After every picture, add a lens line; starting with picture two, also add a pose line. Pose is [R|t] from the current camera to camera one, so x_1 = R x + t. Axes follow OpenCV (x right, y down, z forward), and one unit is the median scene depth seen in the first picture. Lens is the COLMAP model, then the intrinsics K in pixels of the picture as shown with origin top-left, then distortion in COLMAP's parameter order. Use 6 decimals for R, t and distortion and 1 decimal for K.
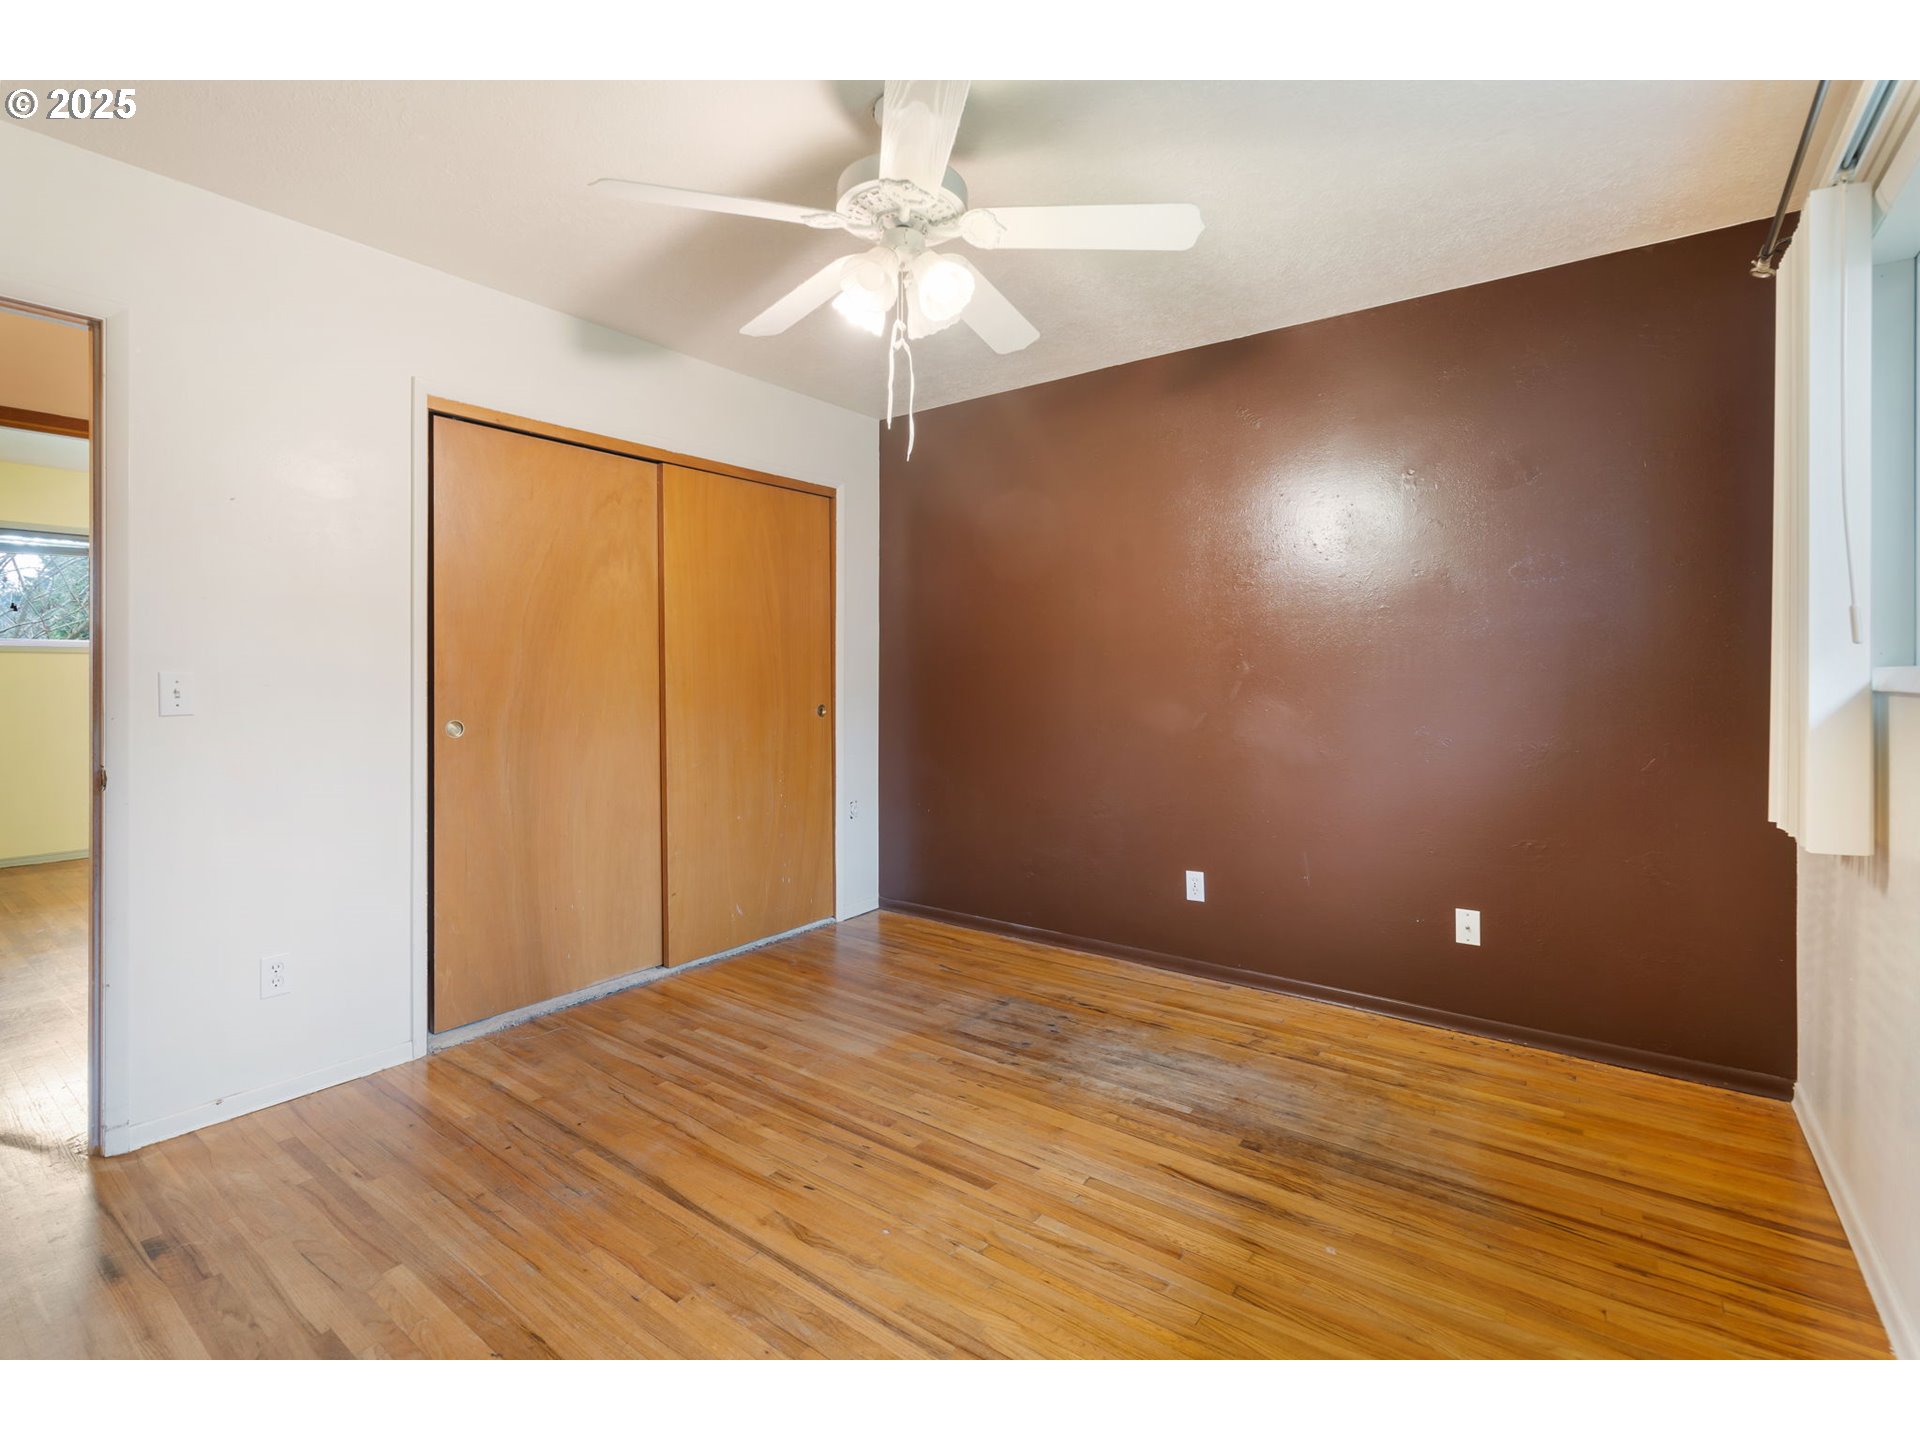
lens RADIAL K [[886.7, 0, 949.2], [0, 886.7, 691.6], [0, 0, 1]] dist [0.000380, 0.000621]
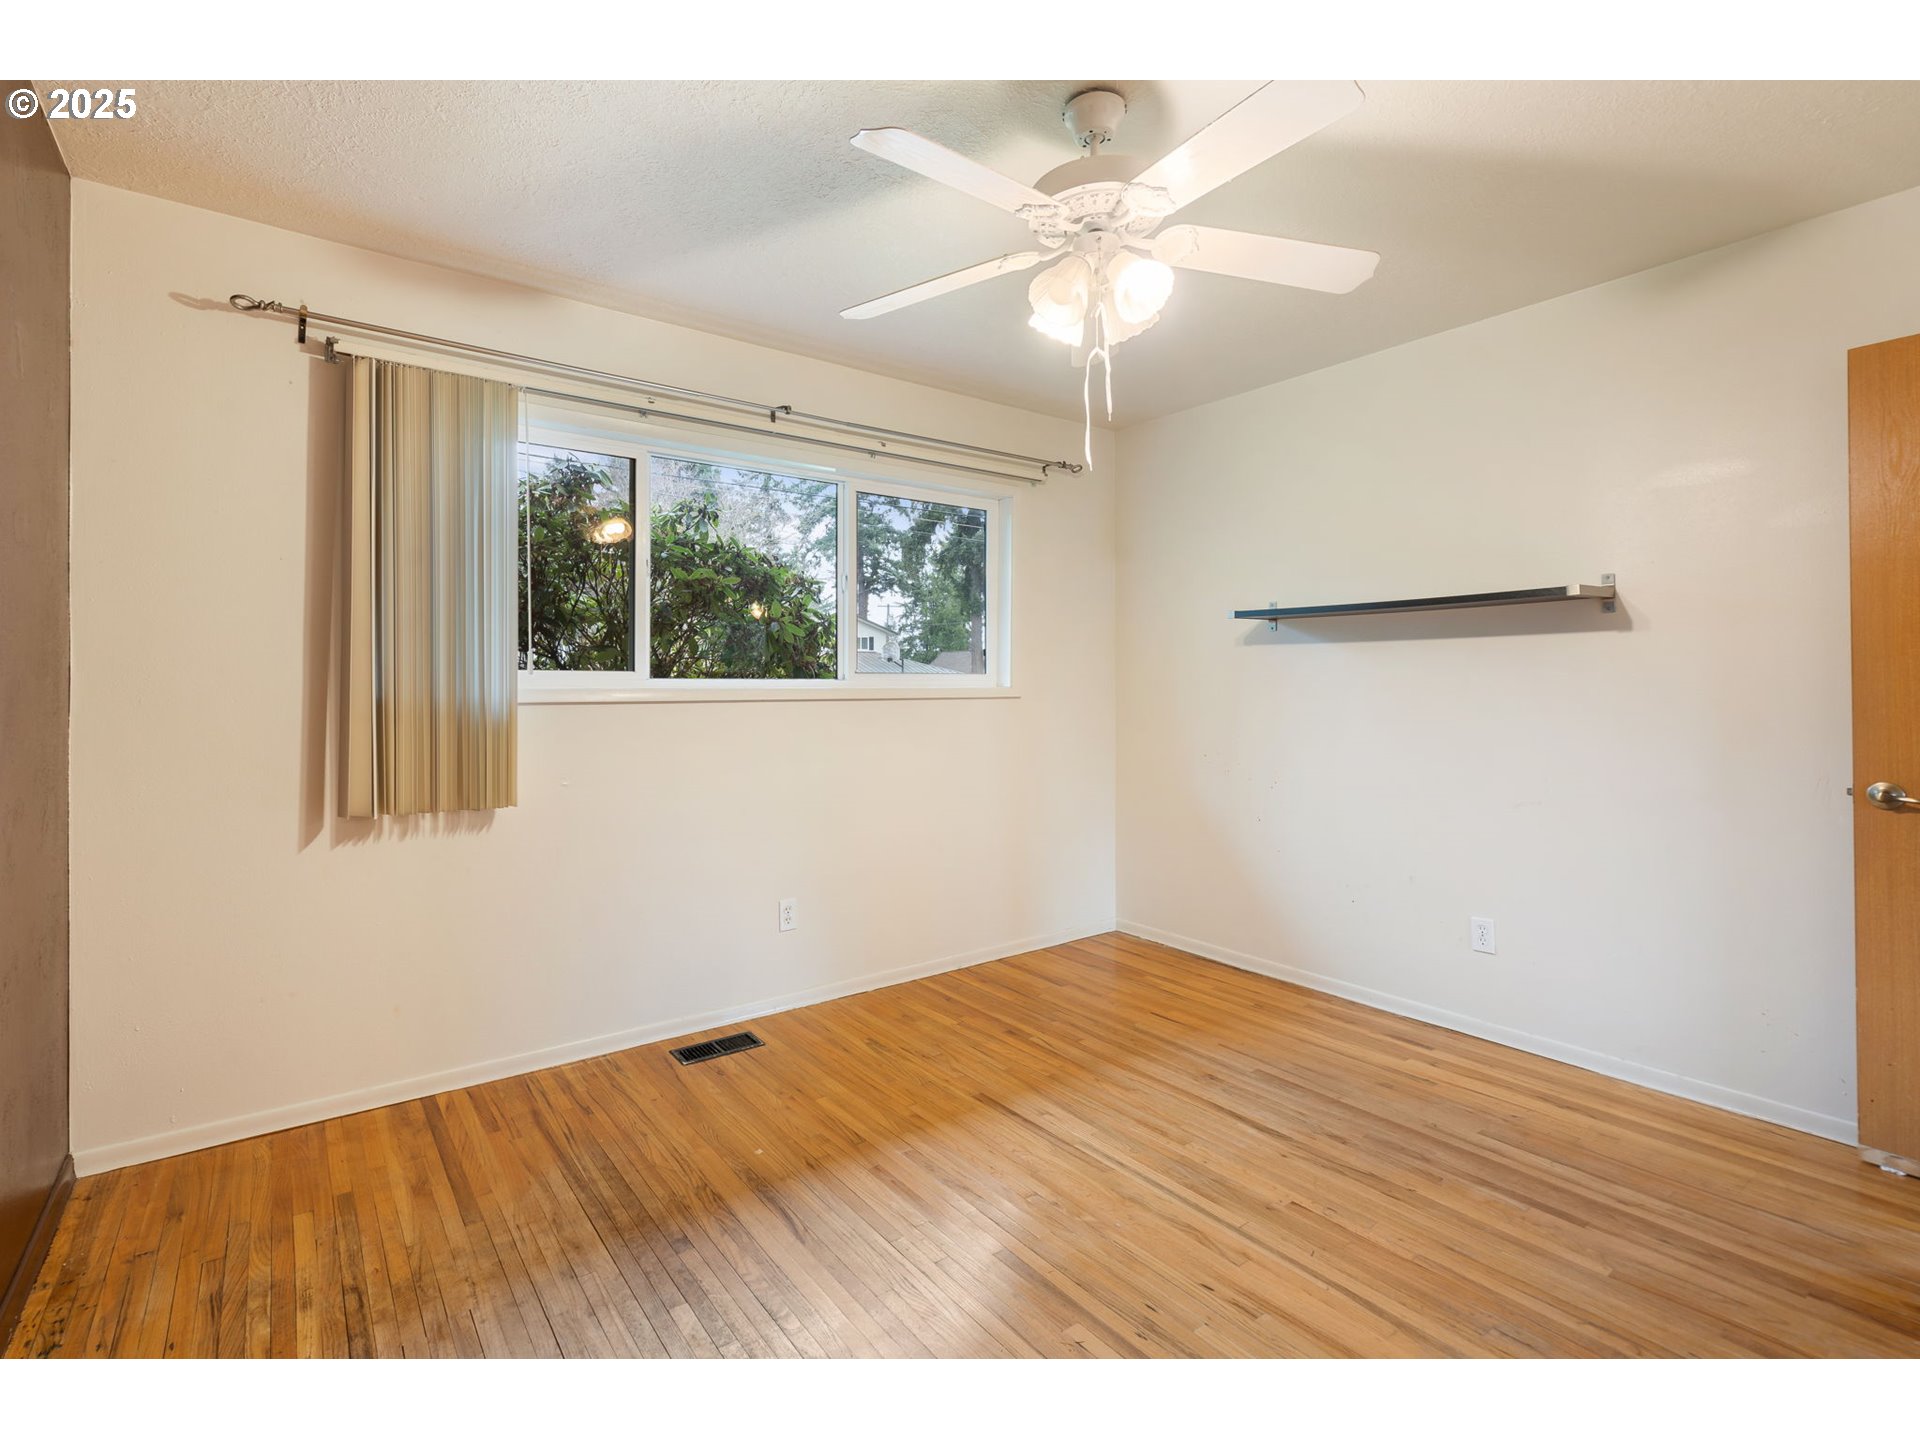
lens RADIAL K [[892.0, 0, 960.0], [0, 892.0, 720.0], [0, 0, 1]] dist [-0.001492, 0.000093]
pose [[-0.963731, -0.007153, 0.266778, -0.154584], [0.008948, 0.998213, 0.059089, -0.042653], [-0.266724, 0.059333, -0.961945, 1.865493]]
